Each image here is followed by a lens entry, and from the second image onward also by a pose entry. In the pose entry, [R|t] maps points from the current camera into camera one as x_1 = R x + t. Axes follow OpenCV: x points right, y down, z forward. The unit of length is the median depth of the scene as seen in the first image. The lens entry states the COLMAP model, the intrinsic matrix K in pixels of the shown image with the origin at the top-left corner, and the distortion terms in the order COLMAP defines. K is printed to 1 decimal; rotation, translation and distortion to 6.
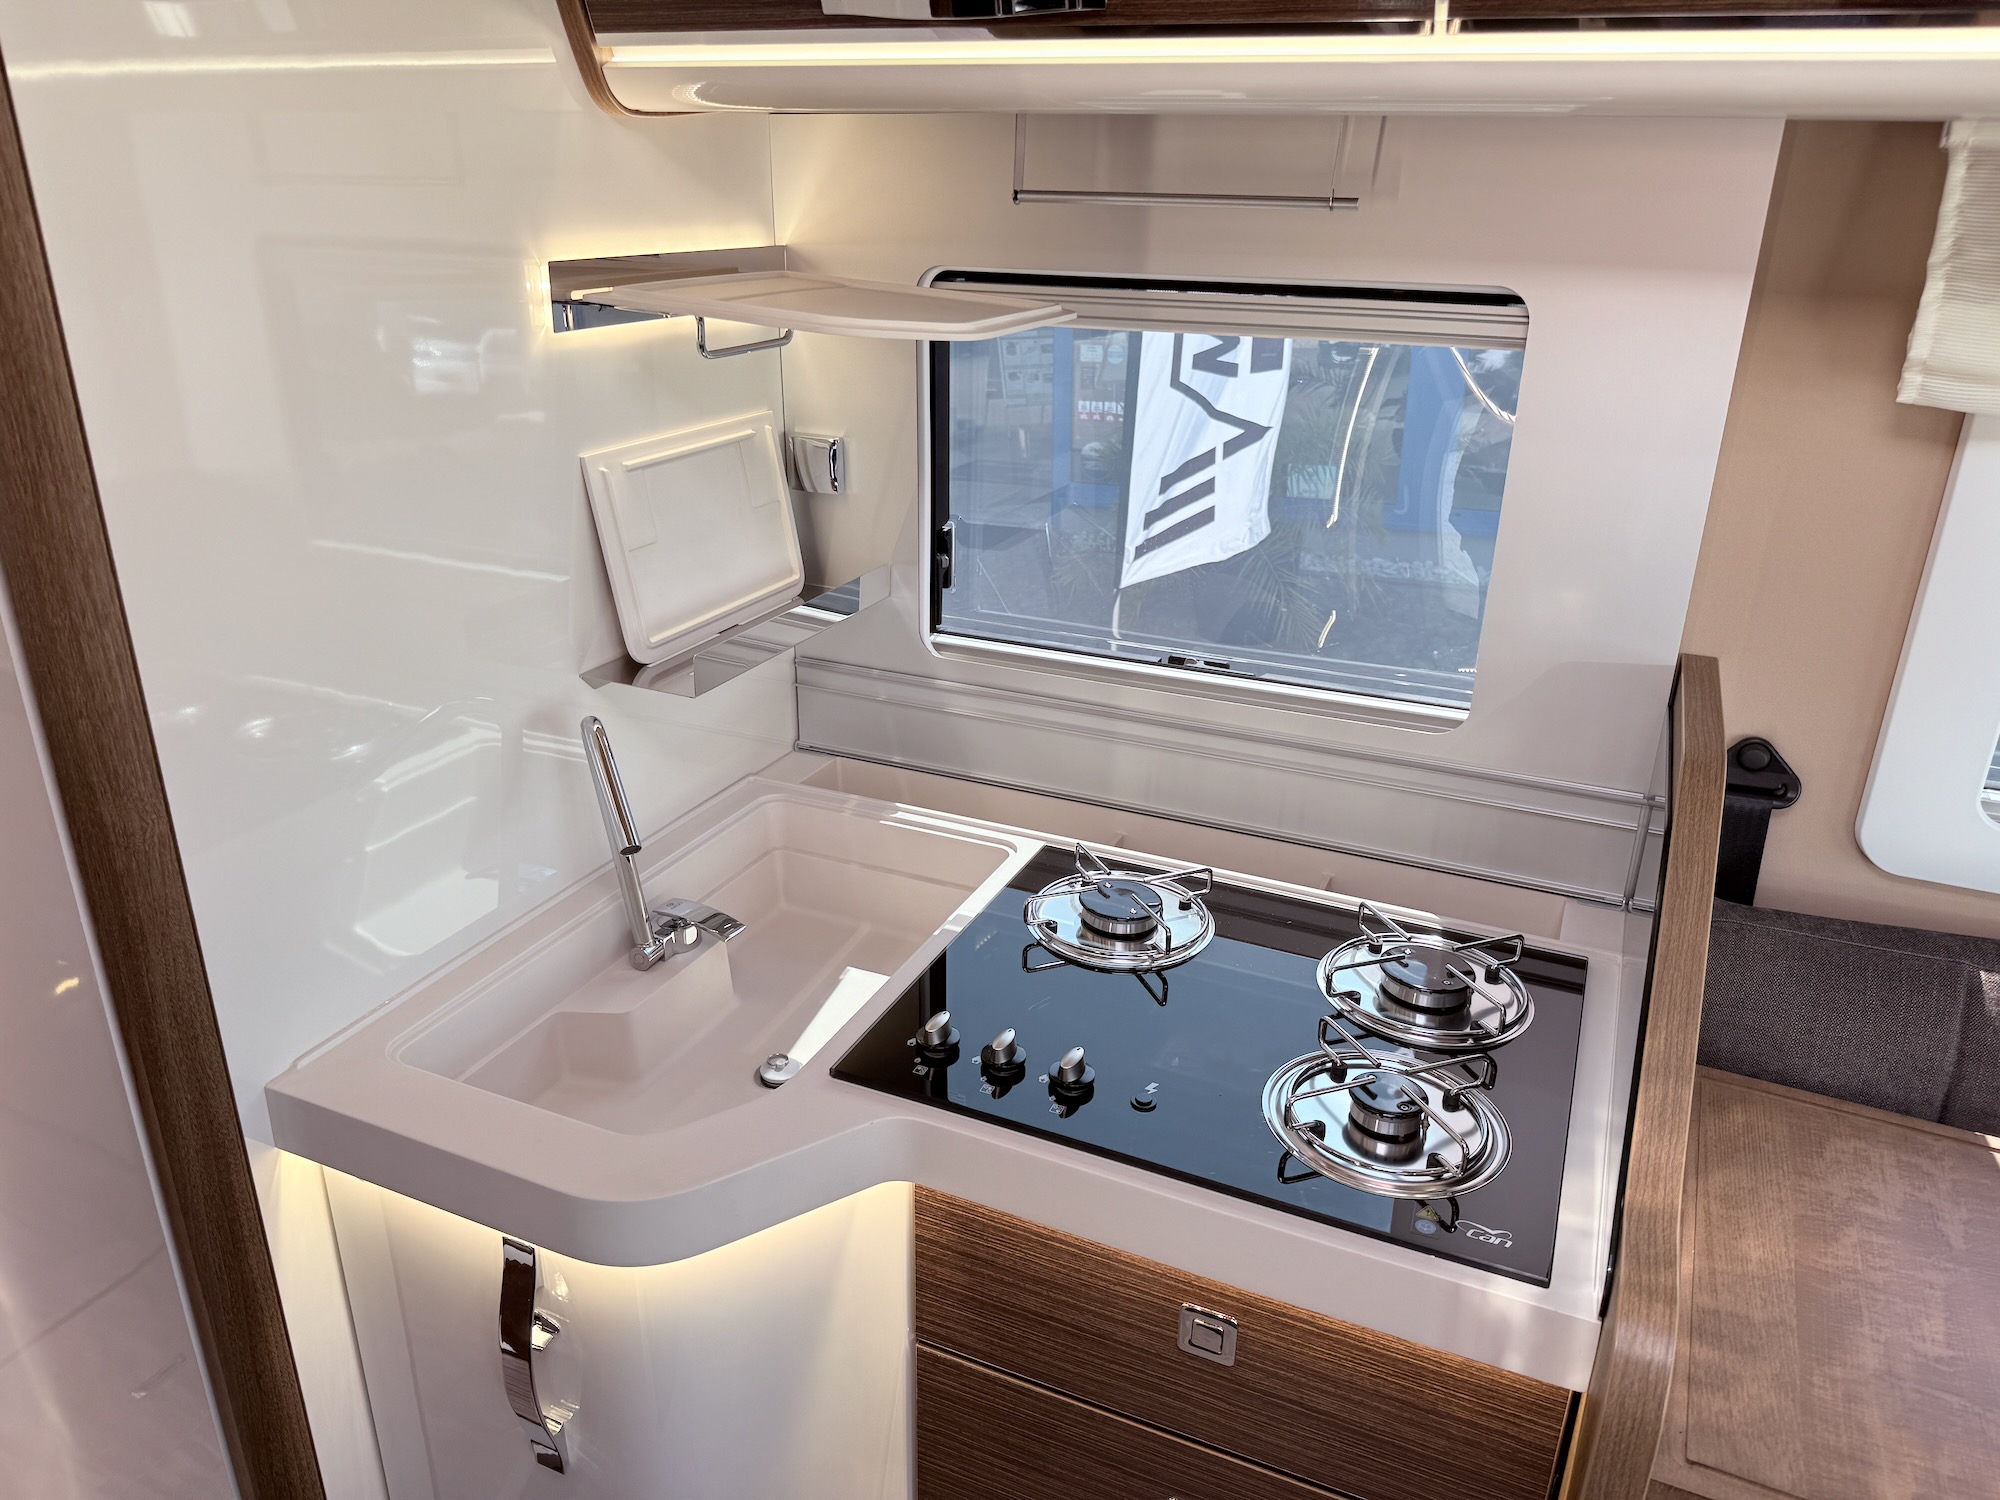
lens RADIAL K [[1413.7, 0, 1000.0], [0, 1413.7, 750.0], [0, 0, 1]] dist [-0.003434, -0.001324]
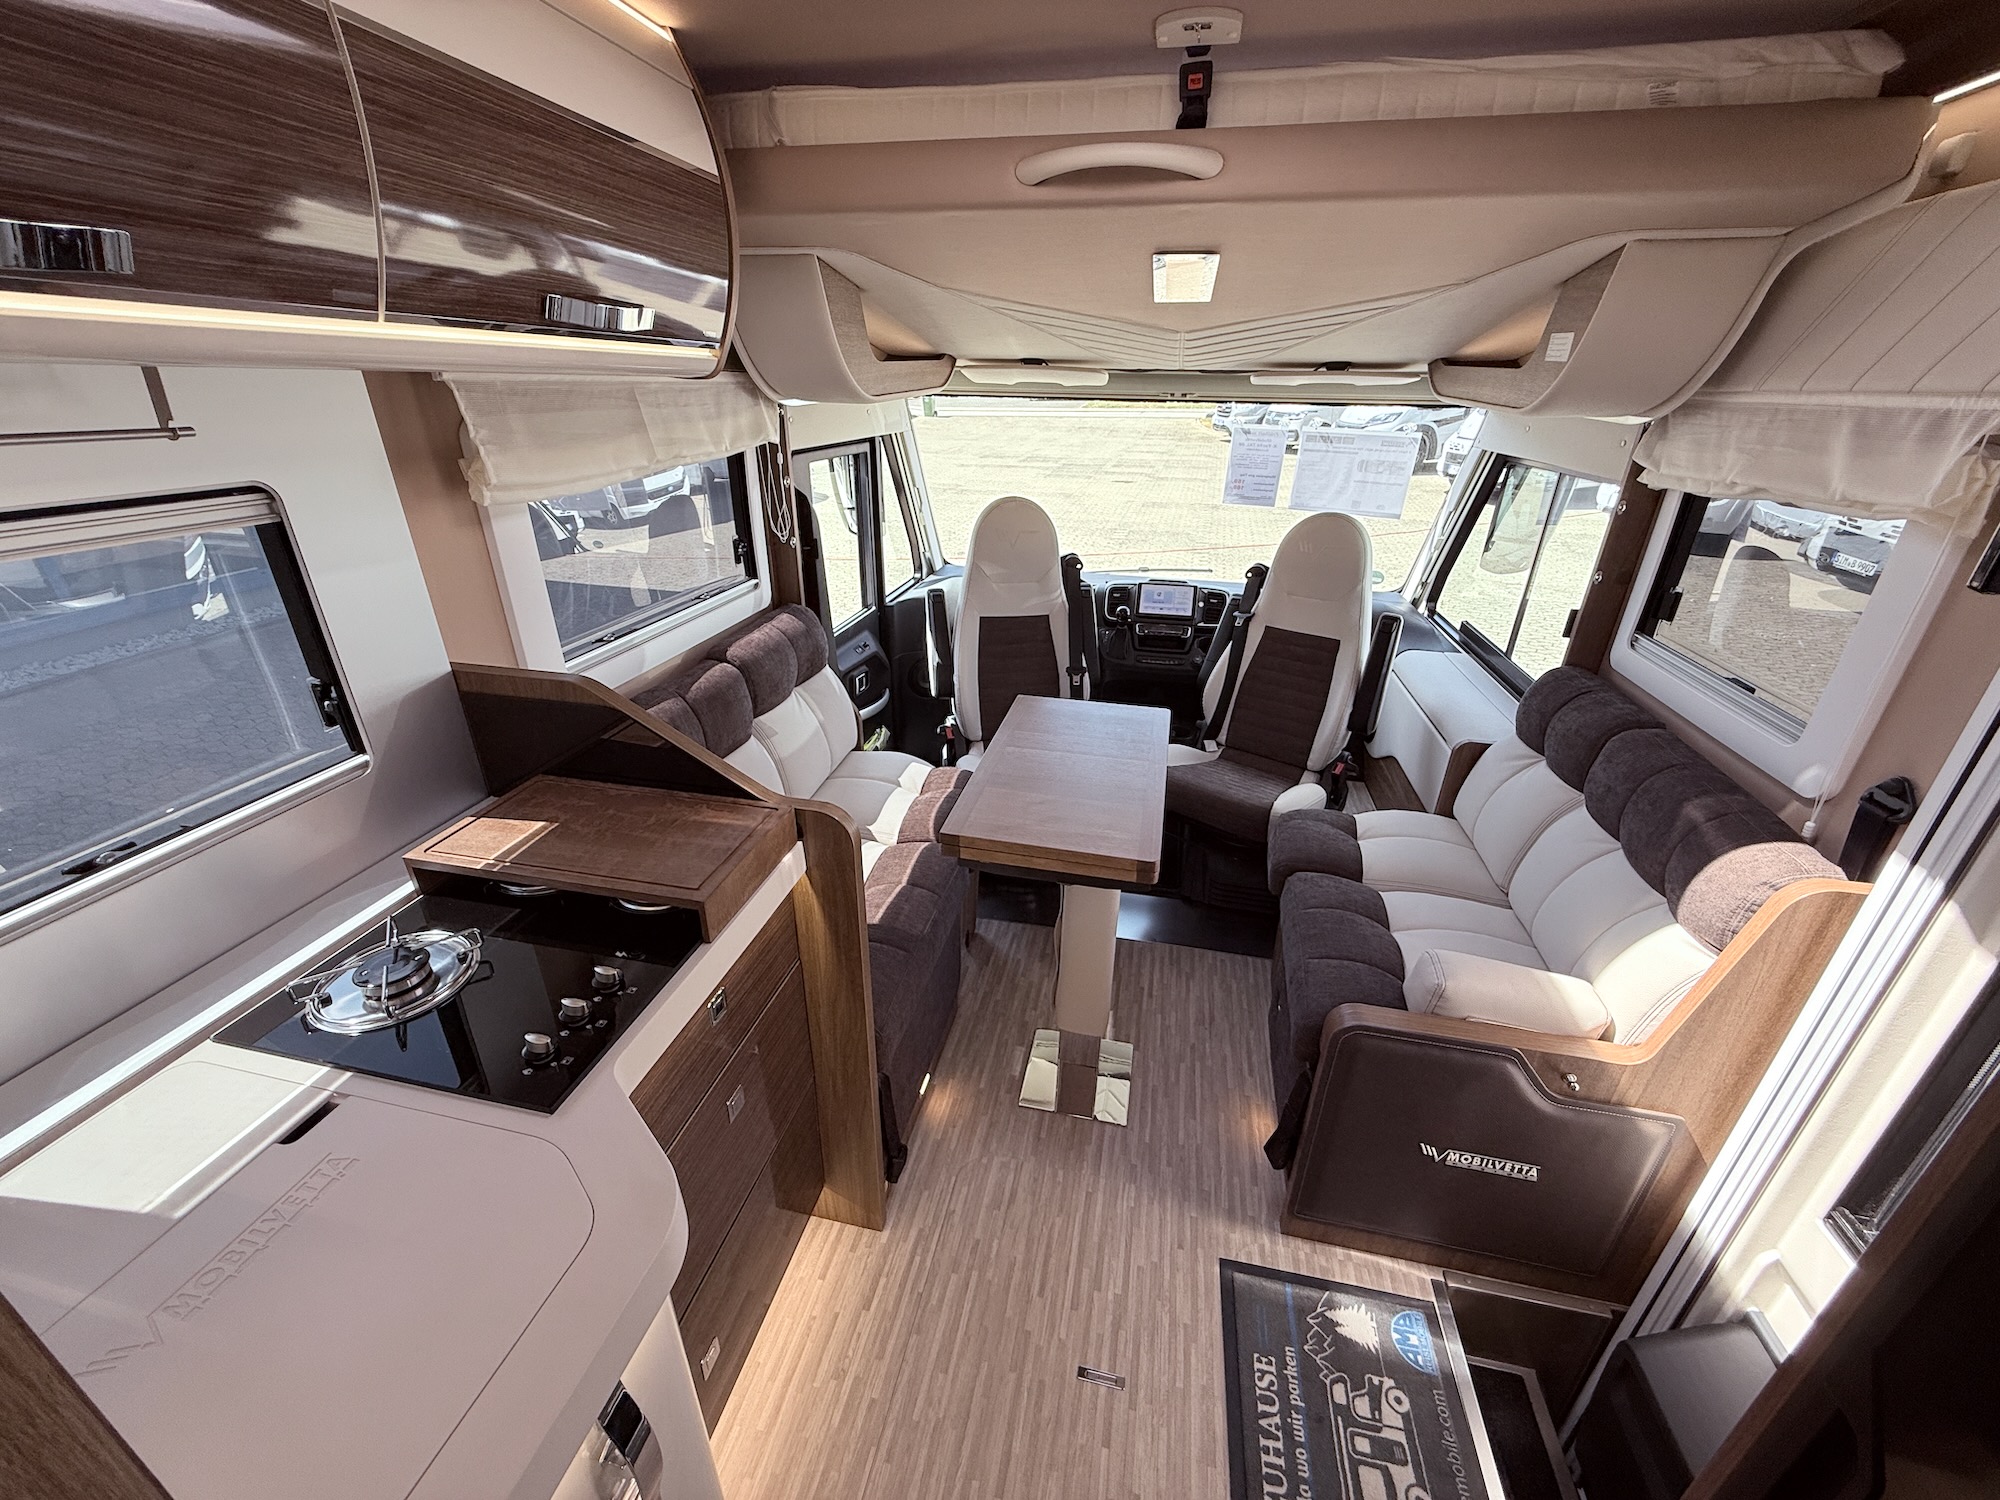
lens RADIAL K [[794.6, 0, 997.8], [0, 794.6, 752.3], [0, 0, 1]] dist [-0.000683, -0.000035]
pose [[-0.209545, -0.431628, 0.877376, -0.627919], [0.356123, 0.801979, 0.479590, -0.217347], [-0.910641, 0.412949, -0.014338, 0.426869]]
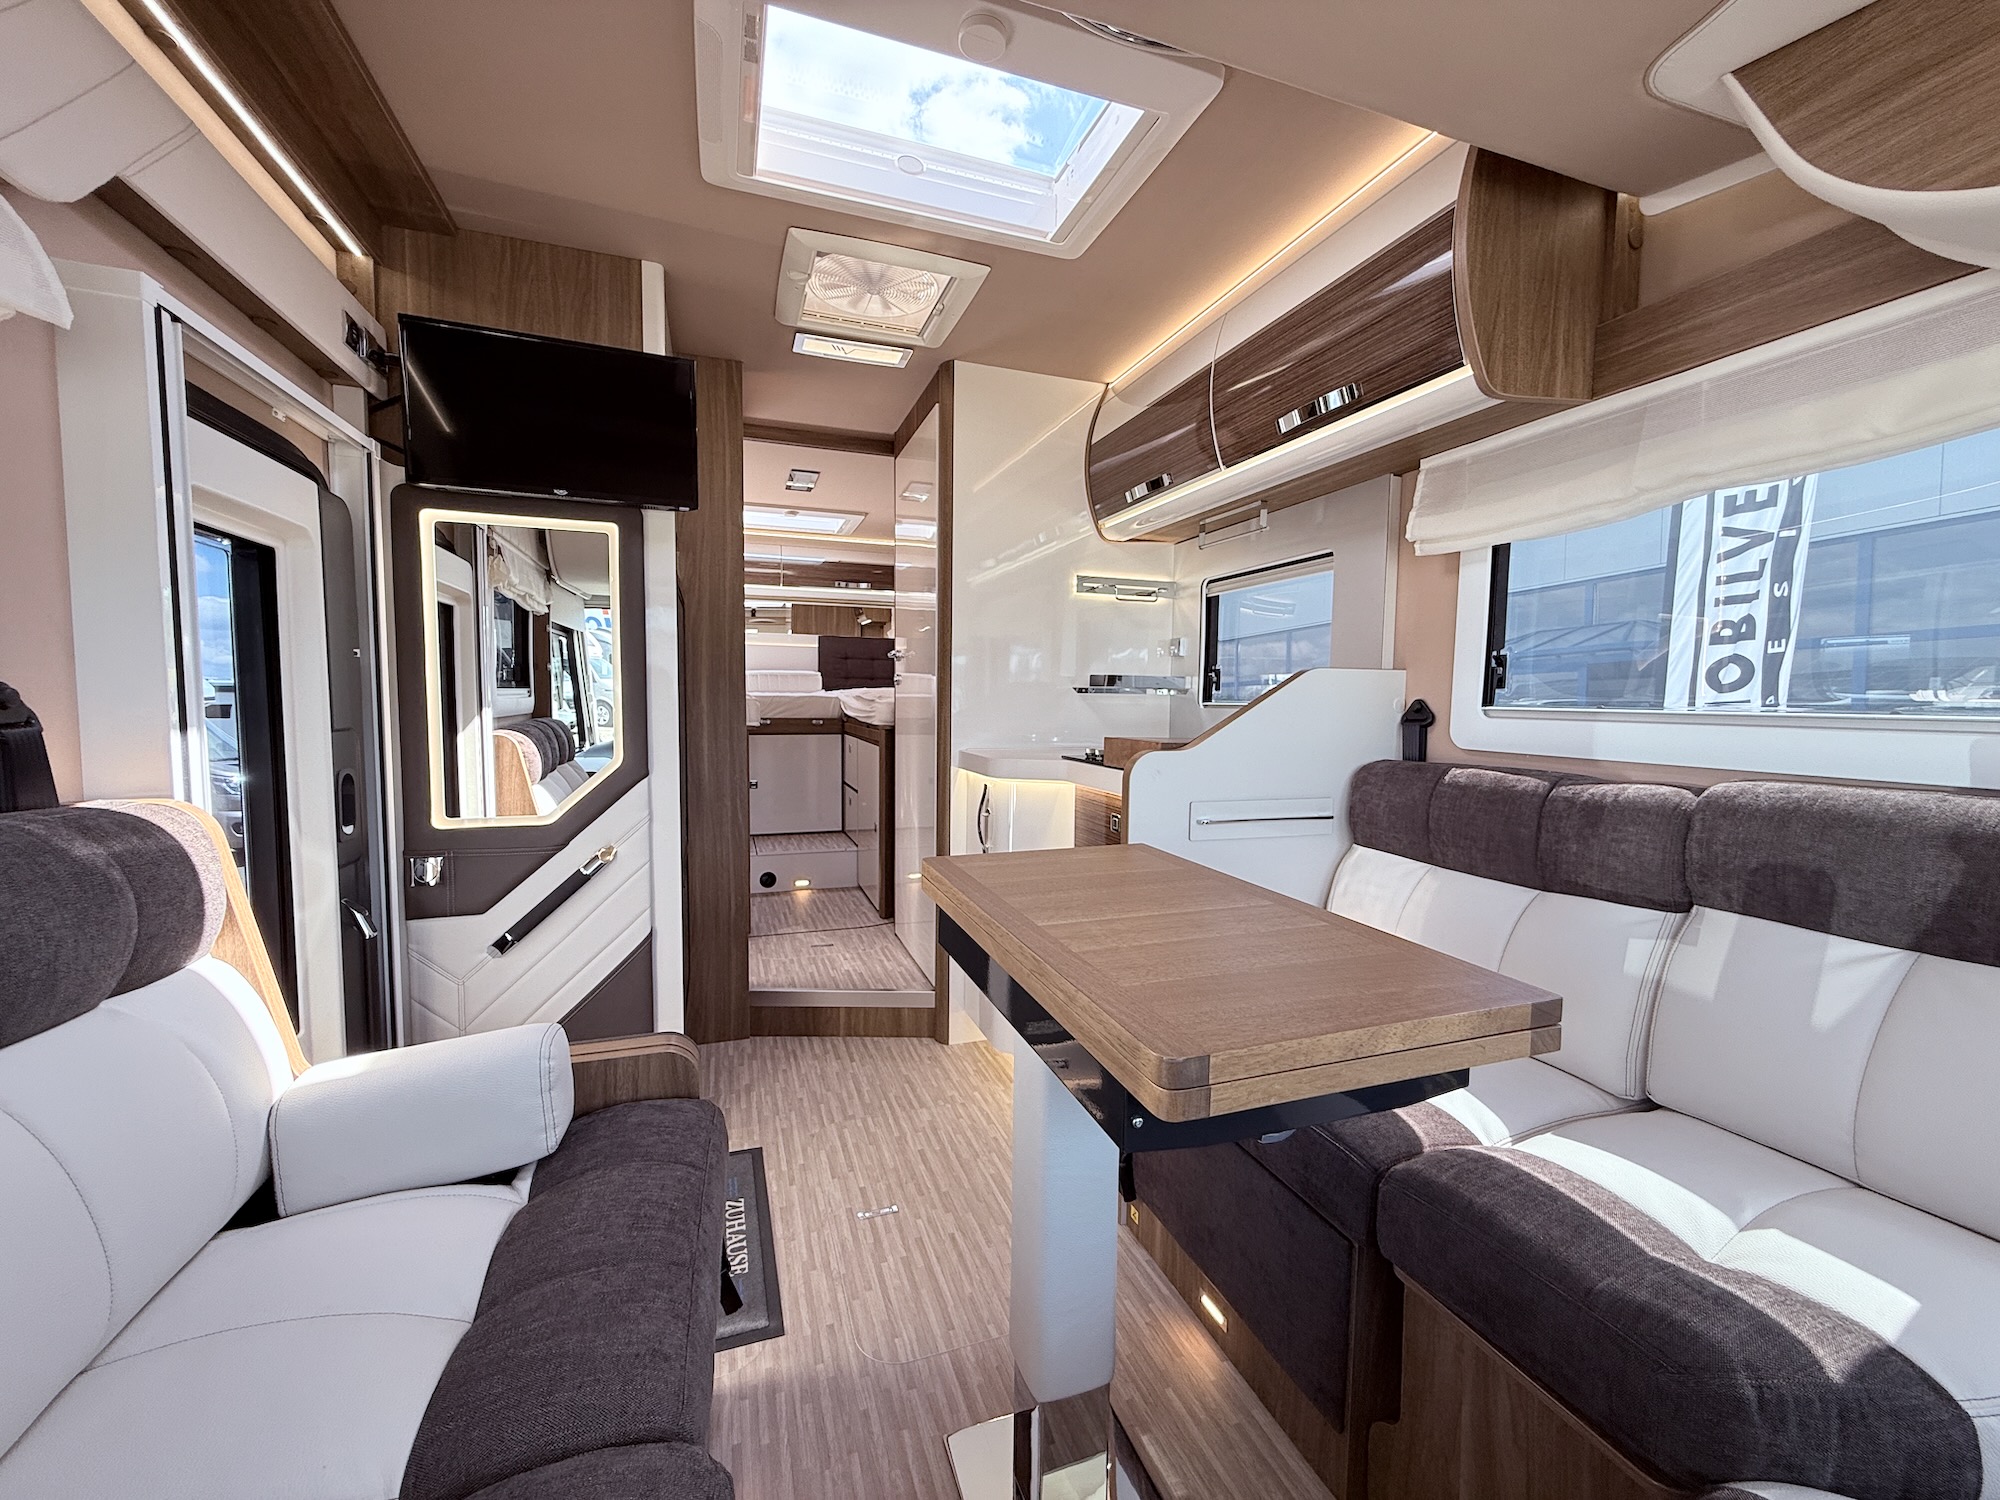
lens RADIAL K [[794.6, 0, 997.8], [0, 794.6, 752.3], [0, 0, 1]] dist [-0.000683, -0.000035]
pose [[0.691478, 0.040783, -0.721246, 1.093126], [-0.270755, 0.940258, -0.206413, 0.604639], [0.669739, 0.338011, 0.661210, -0.409237]]
